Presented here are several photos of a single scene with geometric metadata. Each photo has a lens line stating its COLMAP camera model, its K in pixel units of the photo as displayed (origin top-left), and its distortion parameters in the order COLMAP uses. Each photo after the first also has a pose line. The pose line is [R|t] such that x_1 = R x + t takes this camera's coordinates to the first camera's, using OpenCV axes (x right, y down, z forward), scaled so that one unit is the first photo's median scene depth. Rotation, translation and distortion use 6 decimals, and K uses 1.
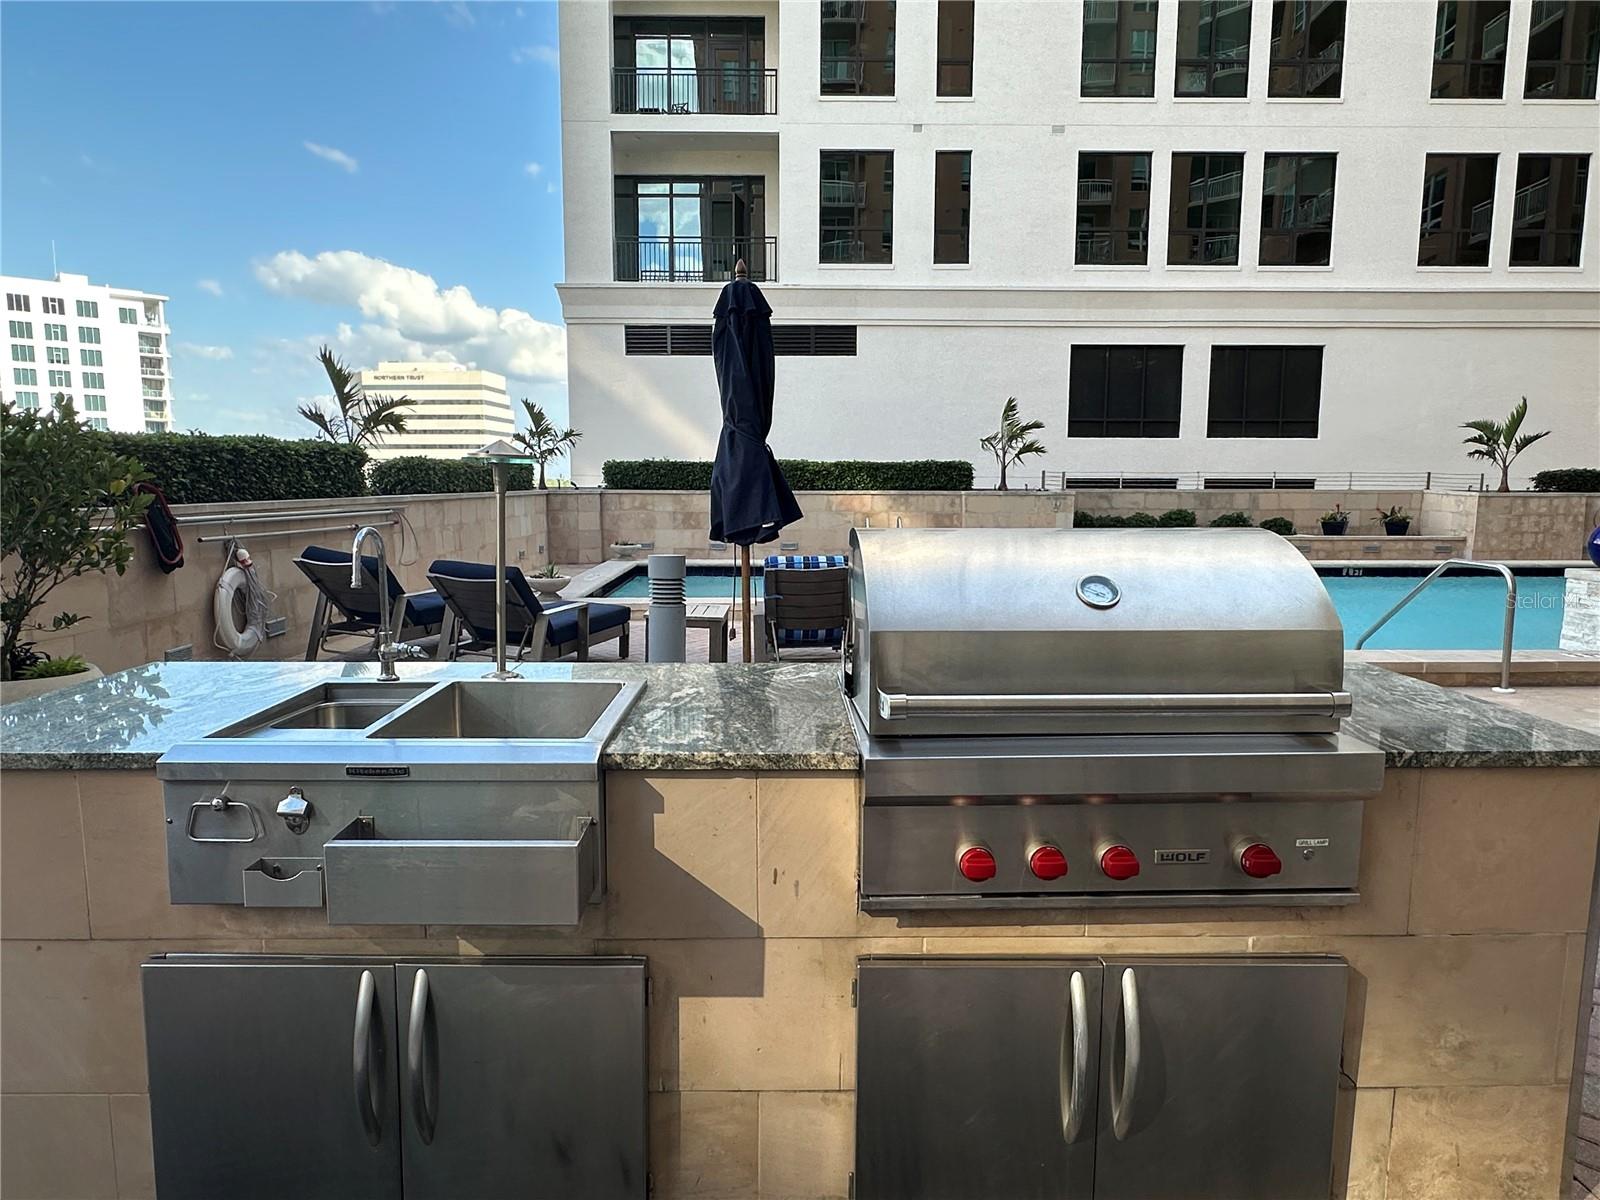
lens RADIAL K [[1029.0, 0, 798.9], [0, 1029.0, 603.6], [0, 0, 1]] dist [0.001685, 0.004150]
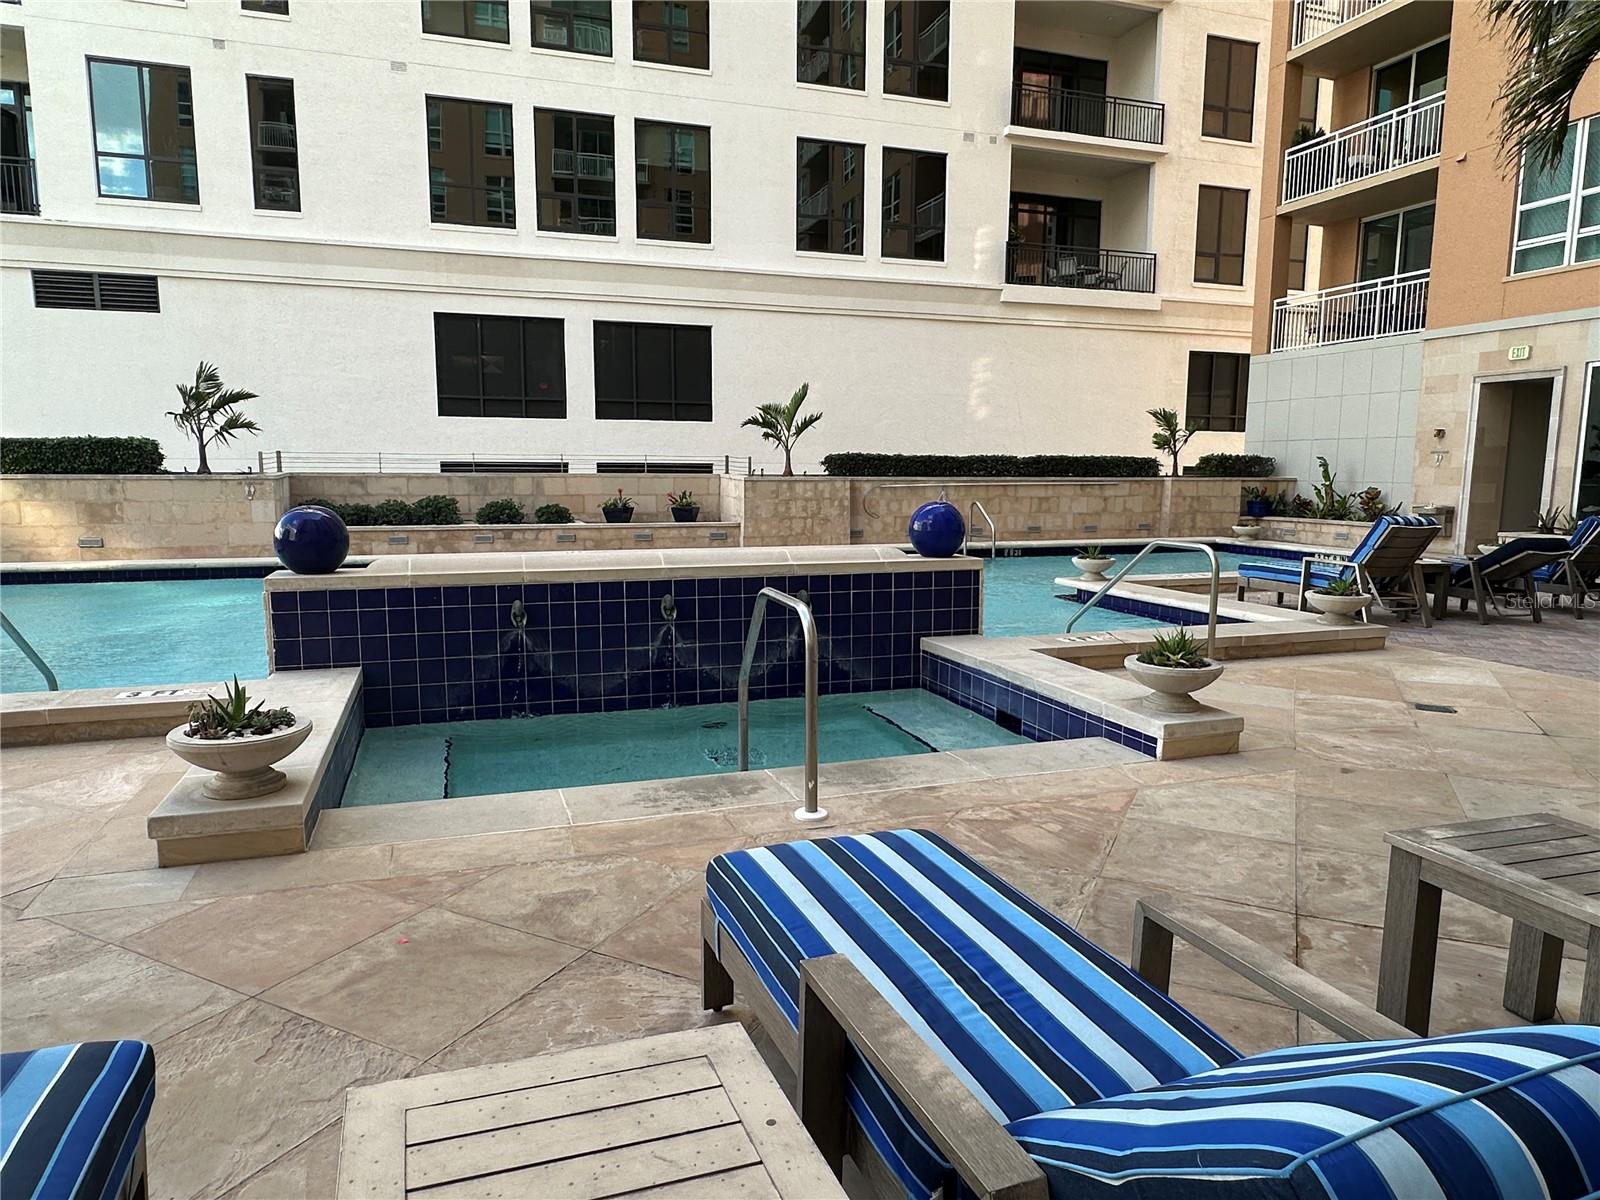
lens RADIAL K [[1029.0, 0, 797.6], [0, 1029.0, 600.4], [0, 0, 1]] dist [0.001685, 0.004150]
pose [[0.952562, -0.037133, 0.302071, 0.293252], [0.034141, 0.999302, 0.015180, -0.003626], [-0.302424, -0.004147, 0.953164, 0.049443]]
